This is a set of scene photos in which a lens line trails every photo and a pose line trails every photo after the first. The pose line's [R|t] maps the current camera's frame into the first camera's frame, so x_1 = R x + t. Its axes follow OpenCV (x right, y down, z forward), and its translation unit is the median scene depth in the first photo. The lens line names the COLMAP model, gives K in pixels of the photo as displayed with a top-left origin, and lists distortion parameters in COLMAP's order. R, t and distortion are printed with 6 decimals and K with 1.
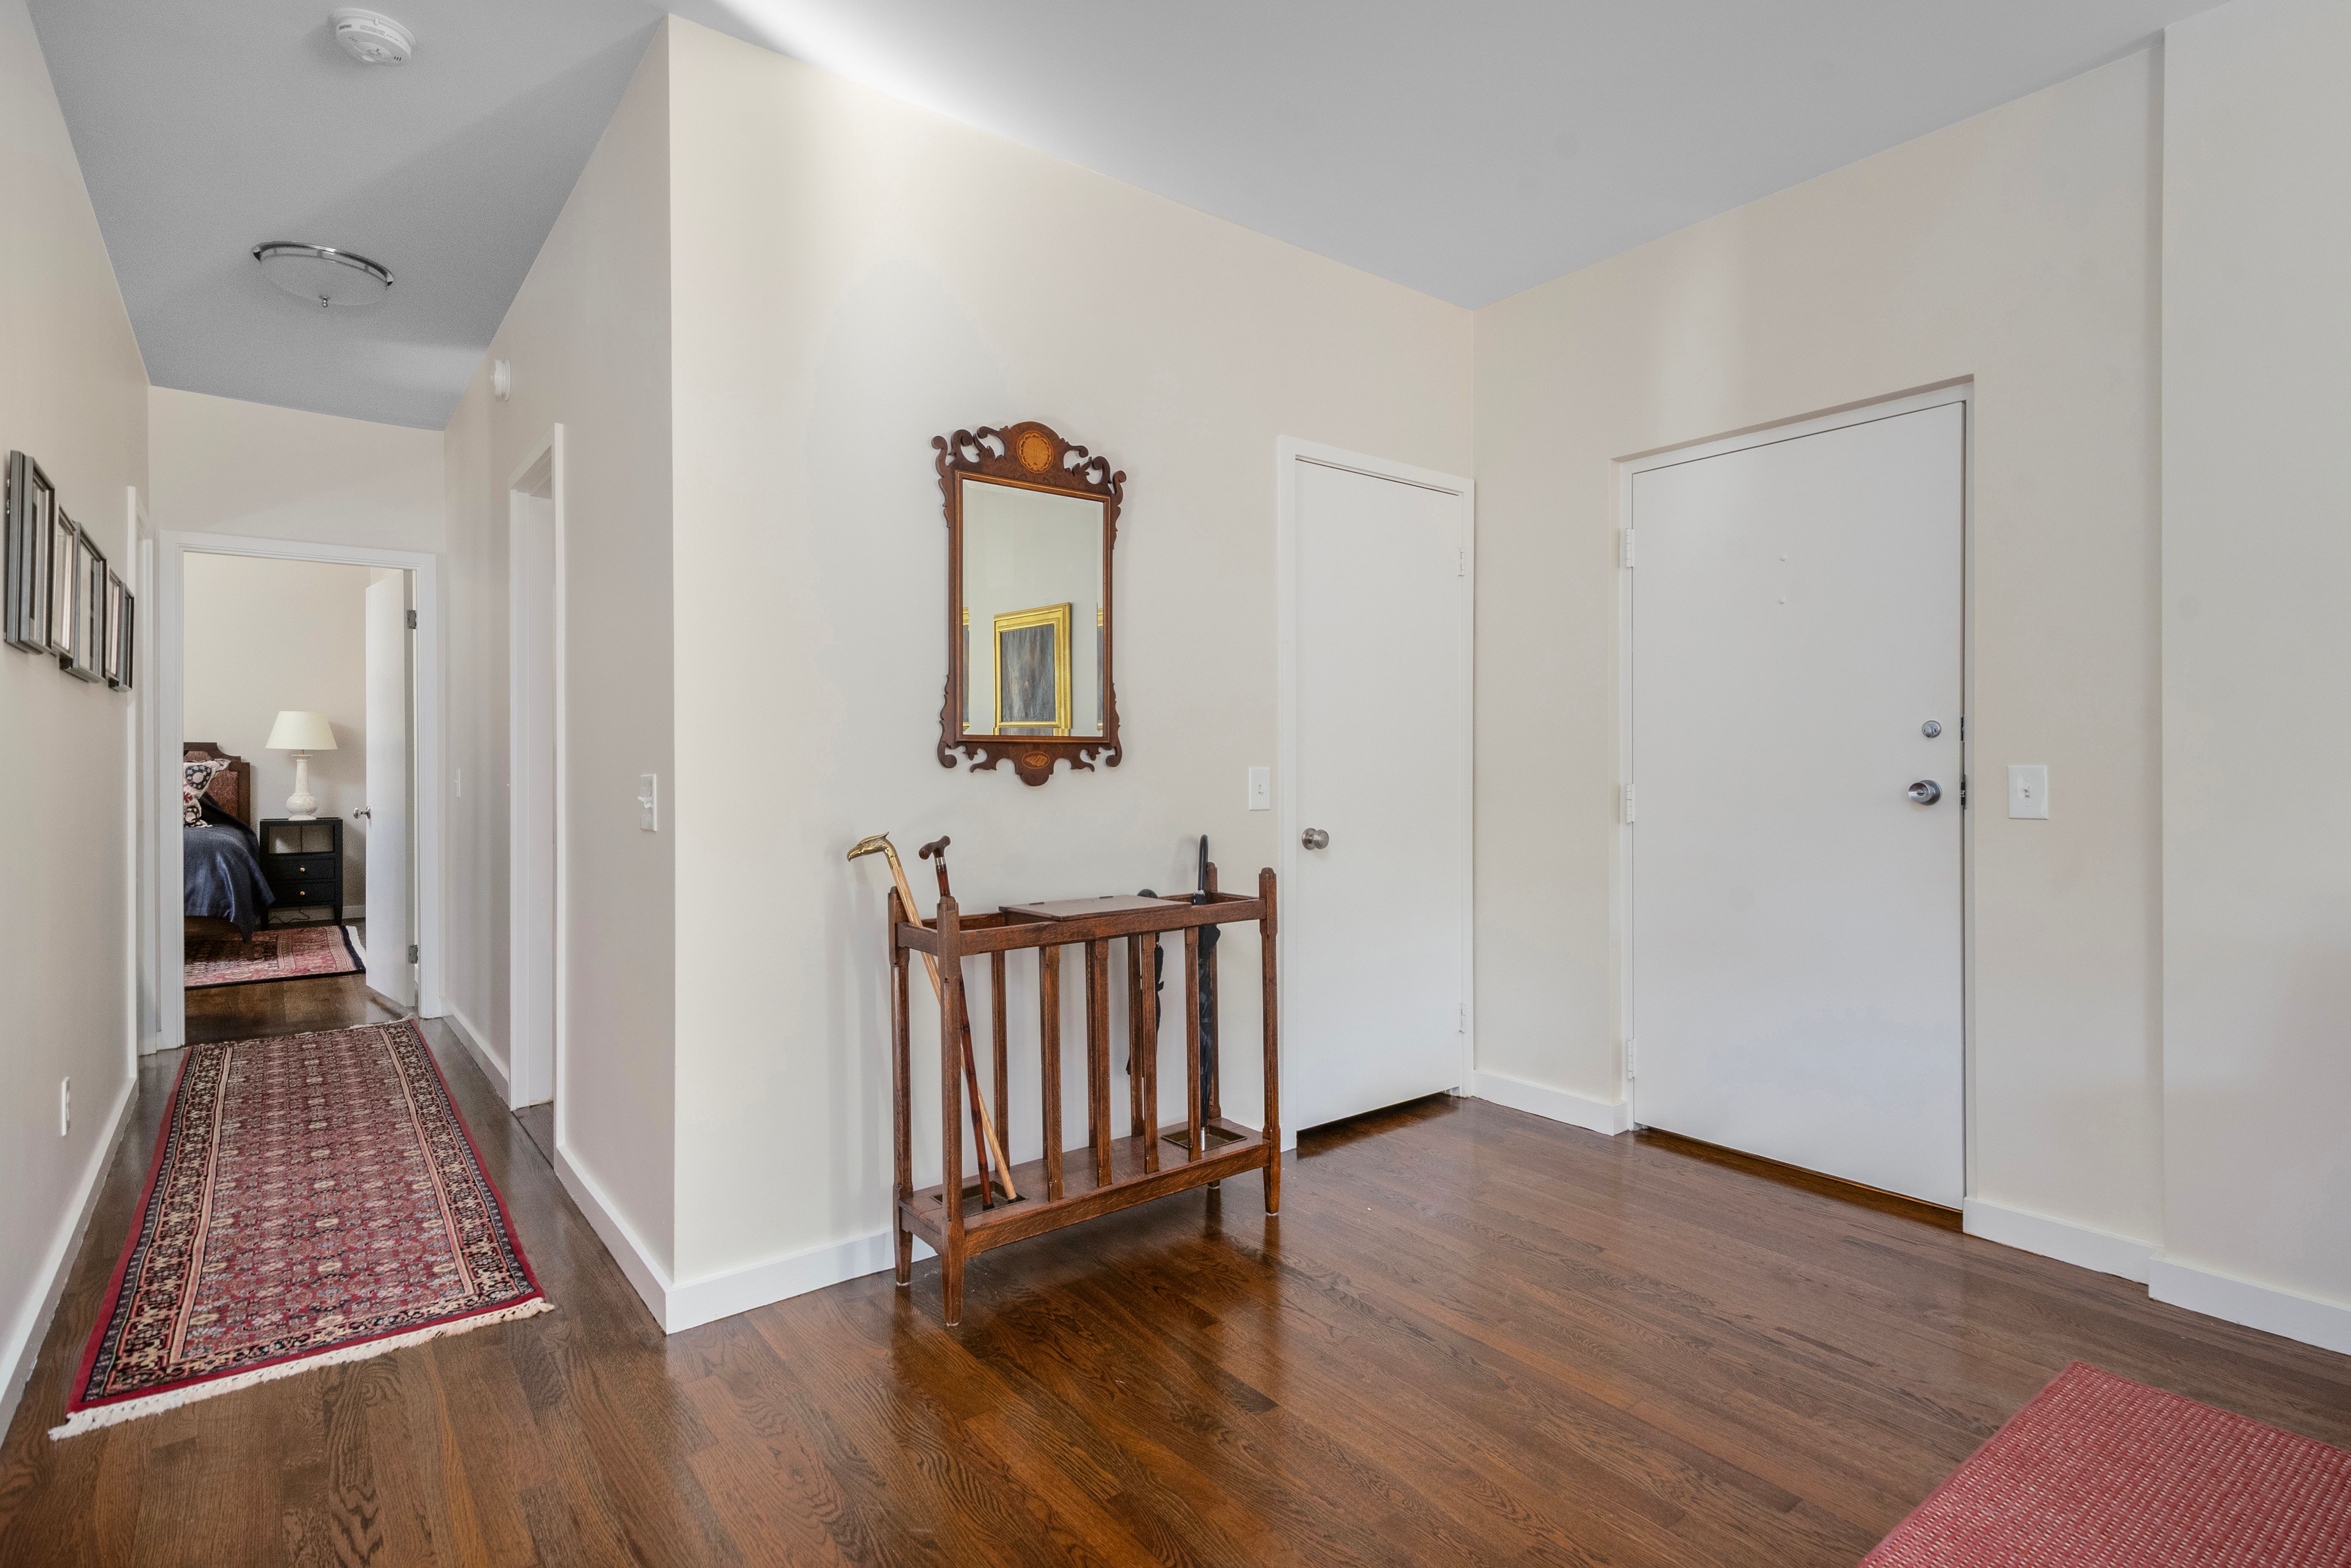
lens RADIAL K [[1128.8, 0, 1186.5], [0, 1128.8, 762.4], [0, 0, 1]] dist [0.012573, -0.008293]
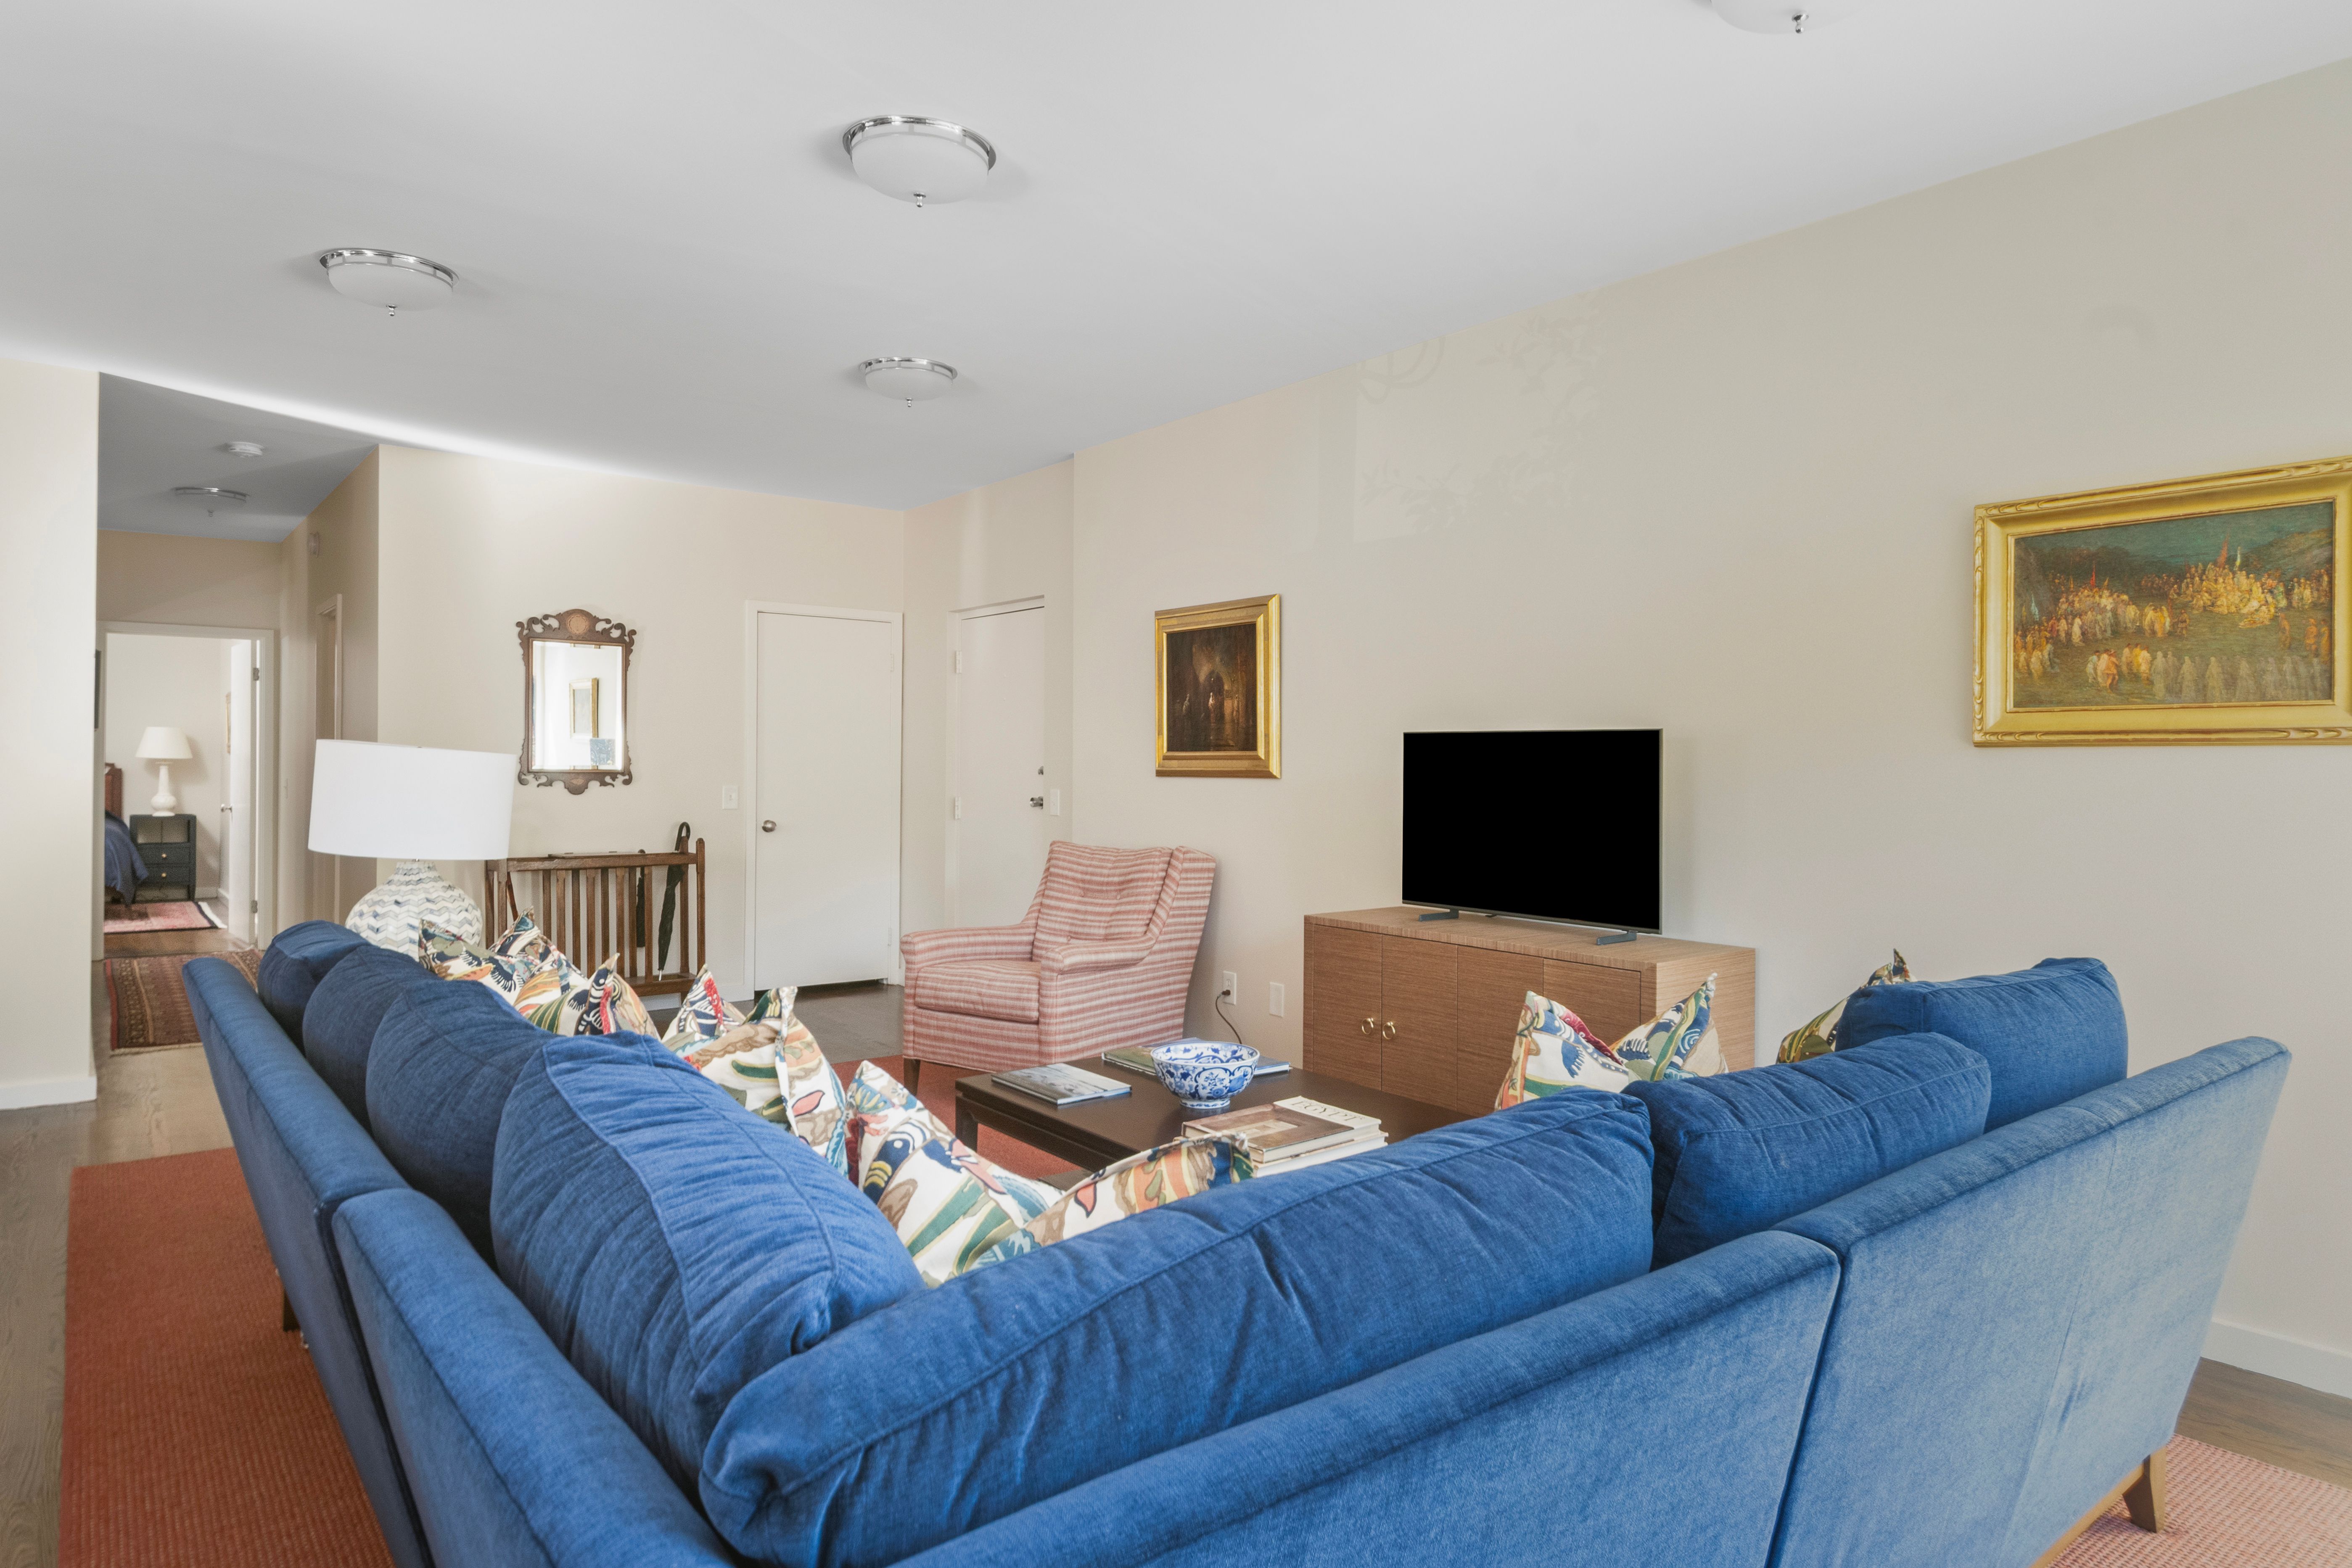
lens RADIAL K [[1445.4, 0, 1230.3], [0, 1445.4, 787.0], [0, 0, 1]] dist [0.023566, -0.016447]
pose [[0.999927, 0.011682, -0.003032, 0.749518], [-0.011645, 0.999861, 0.011891, -0.026459], [0.003171, -0.011855, 0.999925, -1.127343]]
